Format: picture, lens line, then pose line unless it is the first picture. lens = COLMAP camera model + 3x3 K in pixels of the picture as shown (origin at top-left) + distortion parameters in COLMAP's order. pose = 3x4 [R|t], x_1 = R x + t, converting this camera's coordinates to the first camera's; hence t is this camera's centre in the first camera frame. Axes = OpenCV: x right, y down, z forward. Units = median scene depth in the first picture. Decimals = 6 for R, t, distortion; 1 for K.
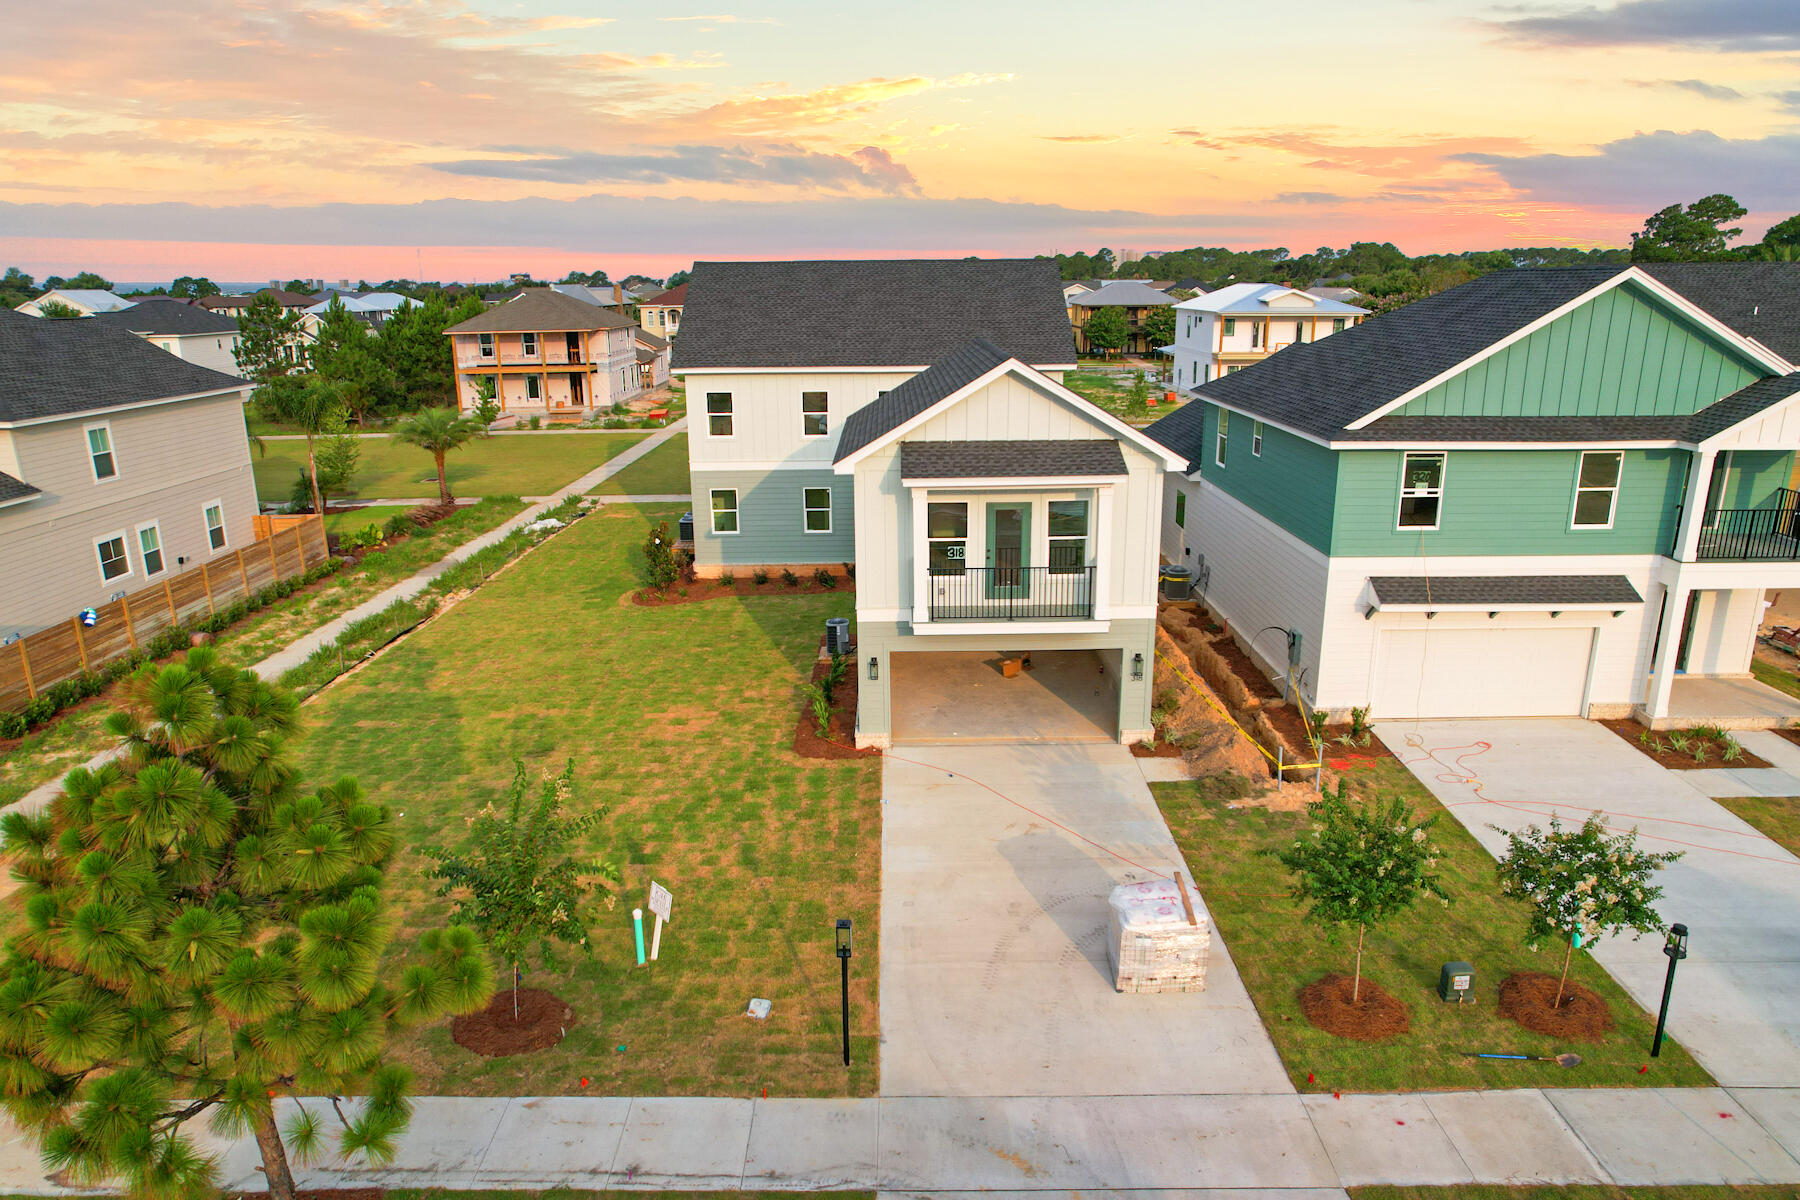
lens RADIAL K [[1149.8, 0, 898.3], [0, 1149.8, 602.3], [0, 0, 1]] dist [-0.069980, 0.053402]
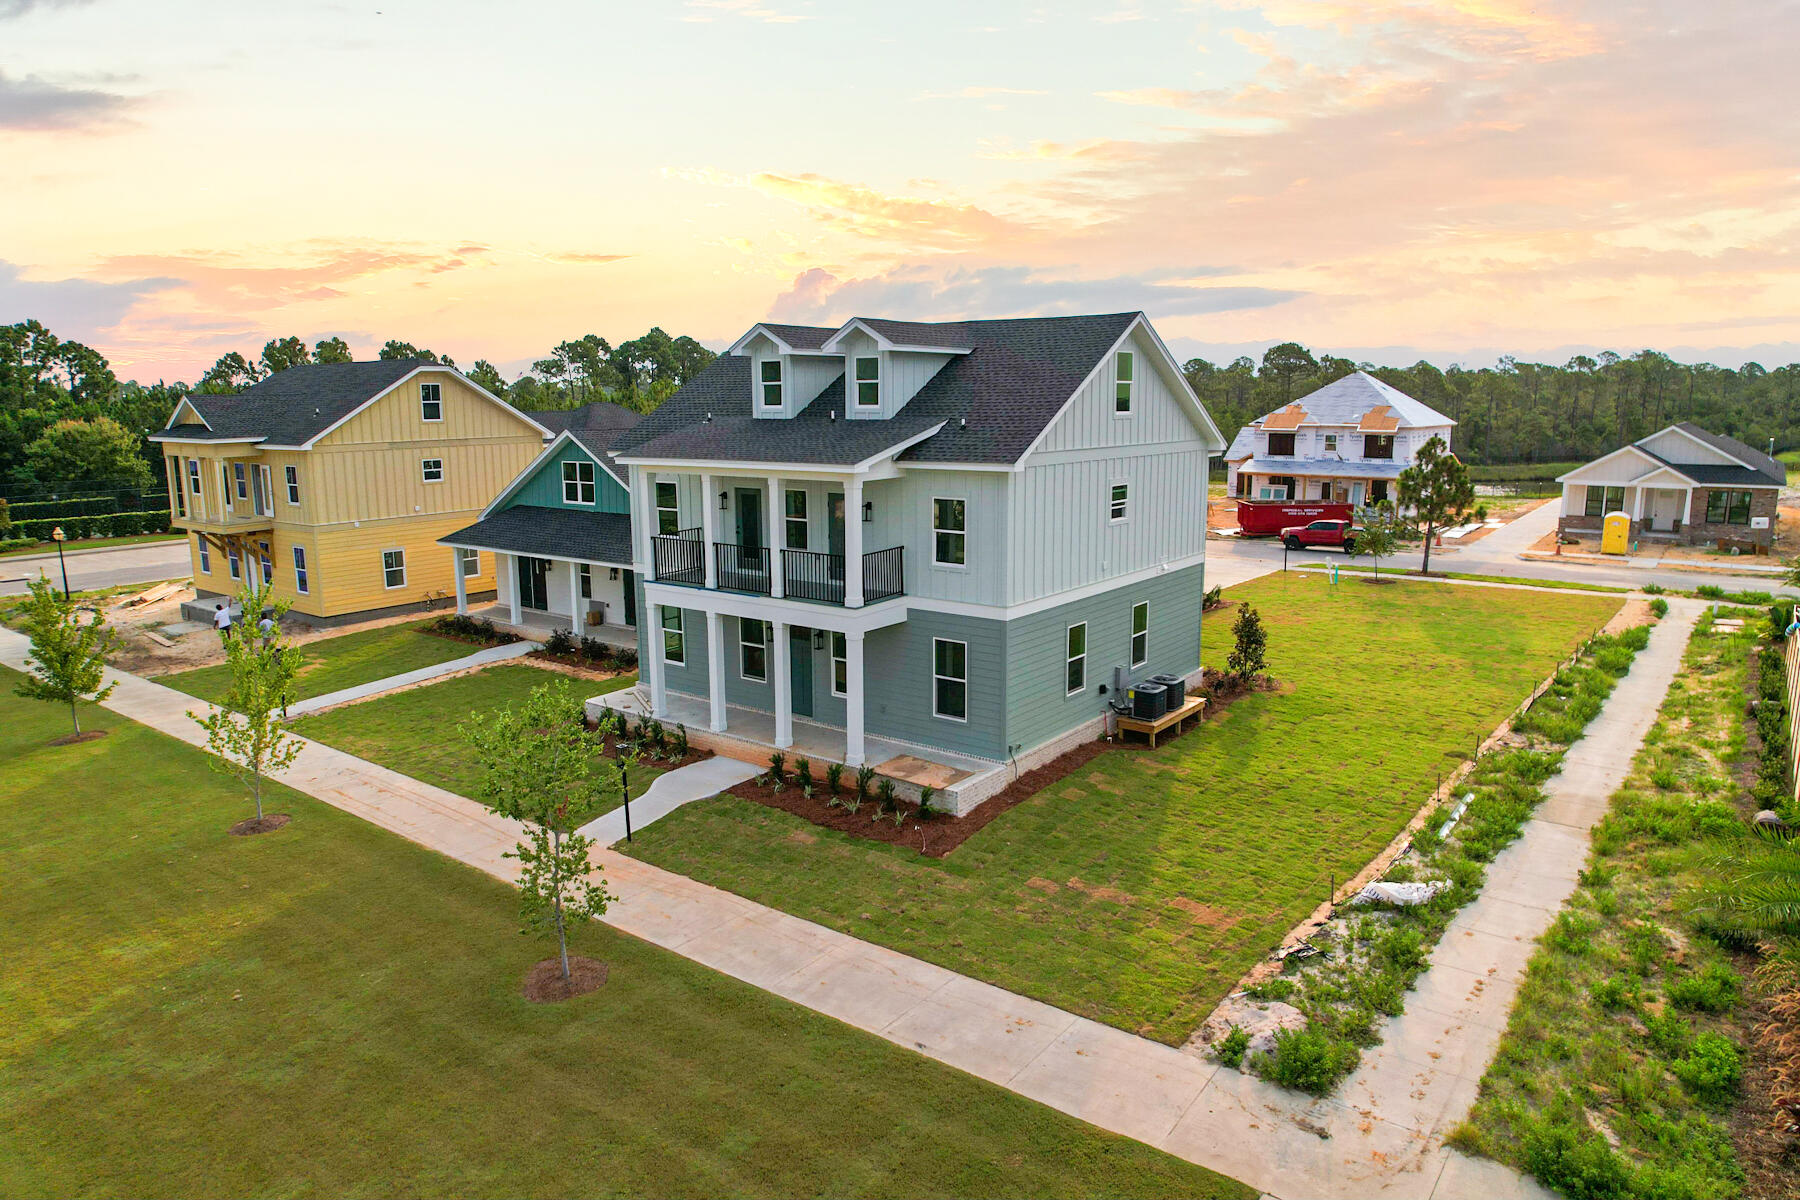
lens RADIAL K [[1149.8, 0, 901.4], [0, 1149.8, 601.4], [0, 0, 1]] dist [-0.069980, 0.053402]
pose [[-0.790367, -0.092925, 0.605545, -0.813202], [0.181528, 0.908519, 0.376353, -0.702023], [-0.585121, 0.407380, -0.701195, 2.699615]]
